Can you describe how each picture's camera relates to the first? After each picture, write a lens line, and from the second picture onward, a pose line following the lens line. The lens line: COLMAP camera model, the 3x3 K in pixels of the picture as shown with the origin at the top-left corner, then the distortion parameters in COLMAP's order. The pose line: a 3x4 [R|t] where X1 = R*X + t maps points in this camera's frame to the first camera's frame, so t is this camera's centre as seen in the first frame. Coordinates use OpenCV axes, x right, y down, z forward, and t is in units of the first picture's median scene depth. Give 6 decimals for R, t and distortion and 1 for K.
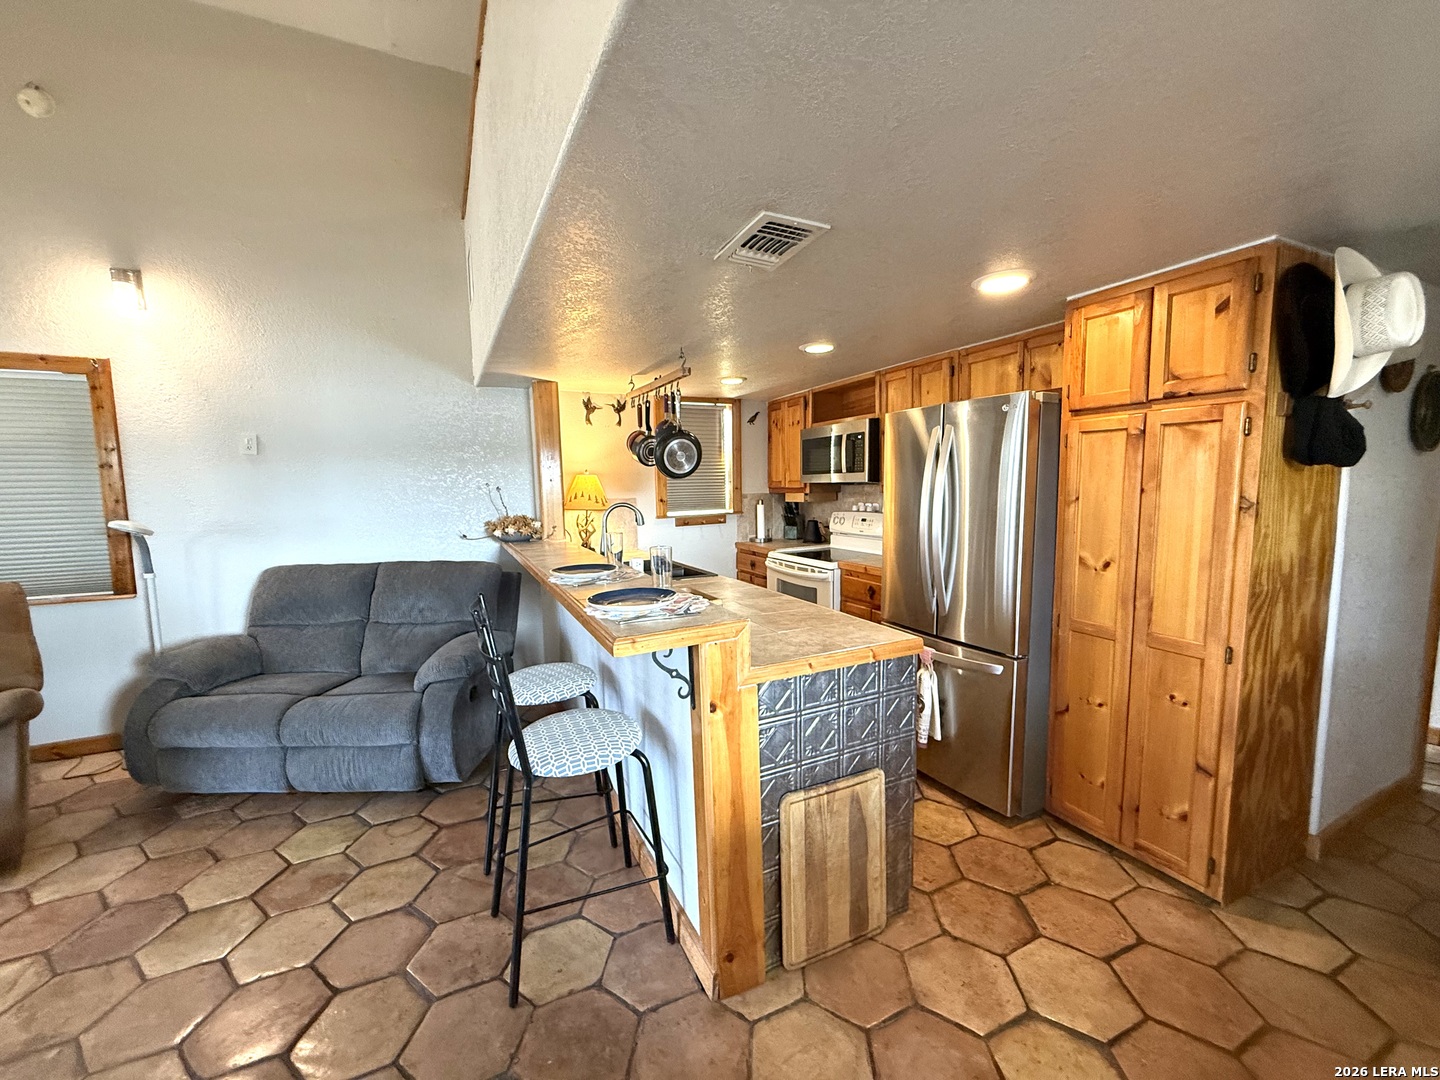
lens RADIAL K [[573.5, 0, 714.8], [0, 573.5, 541.1], [0, 0, 1]] dist [0.001373, -0.000166]
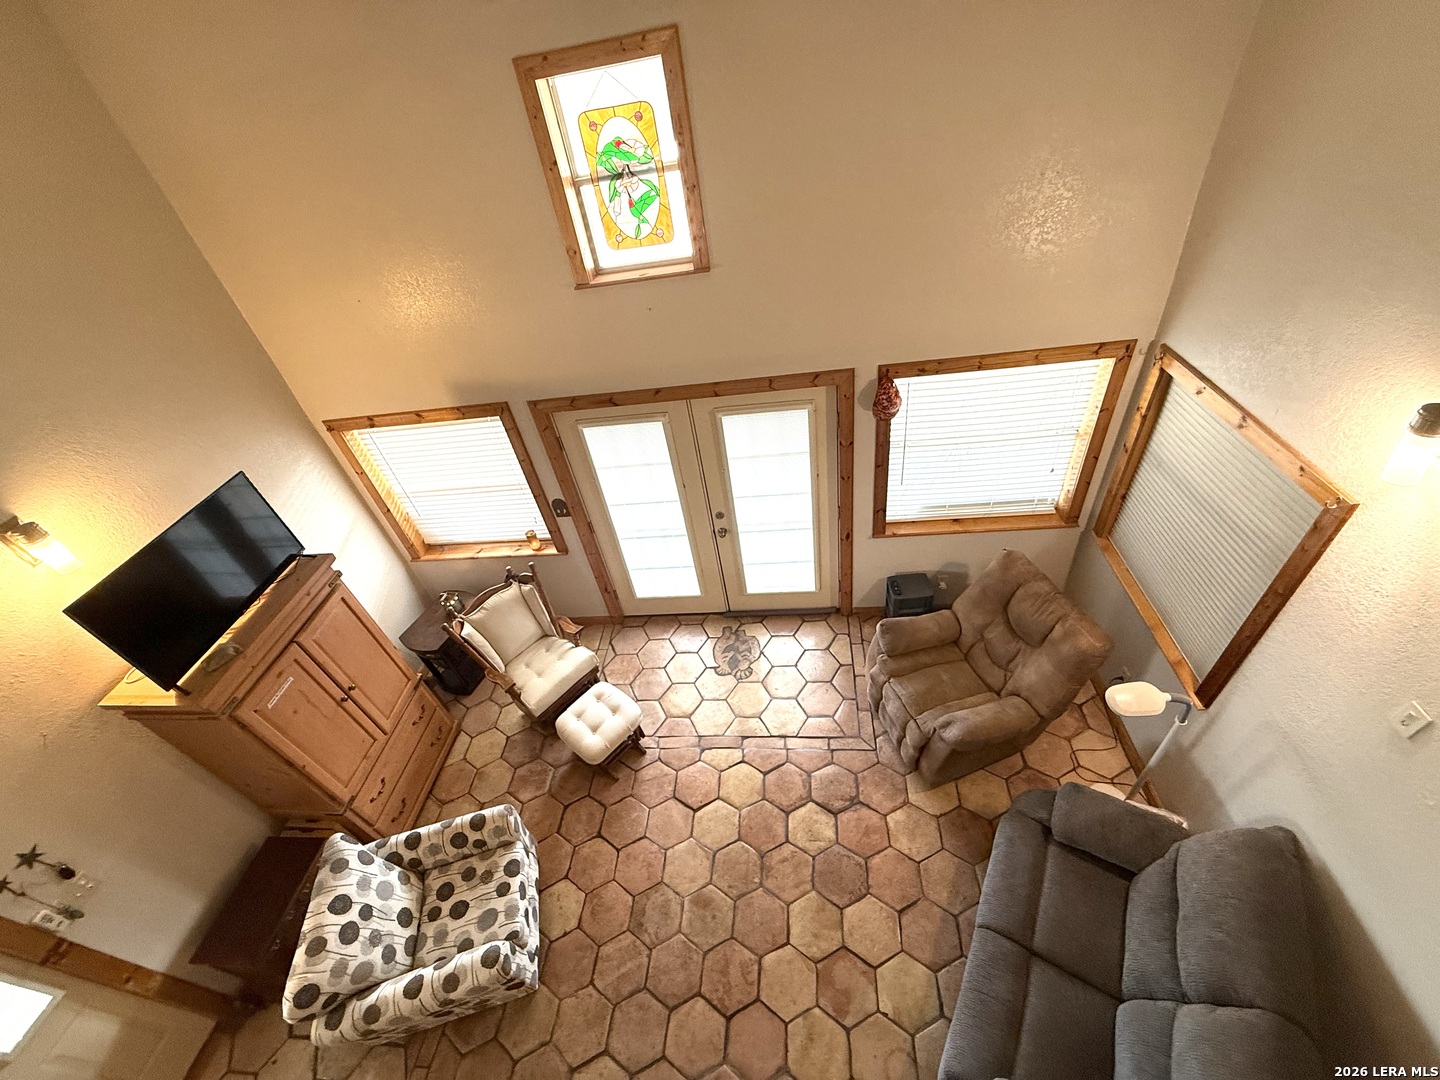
lens RADIAL K [[573.5, 0, 714.8], [0, 573.5, 541.1], [0, 0, 1]] dist [0.001373, -0.000166]
pose [[-0.503161, 0.631365, -0.590091, -0.336977], [0.067216, 0.709347, 0.701648, -0.948167], [0.861575, 0.313378, -0.399353, 0.774414]]
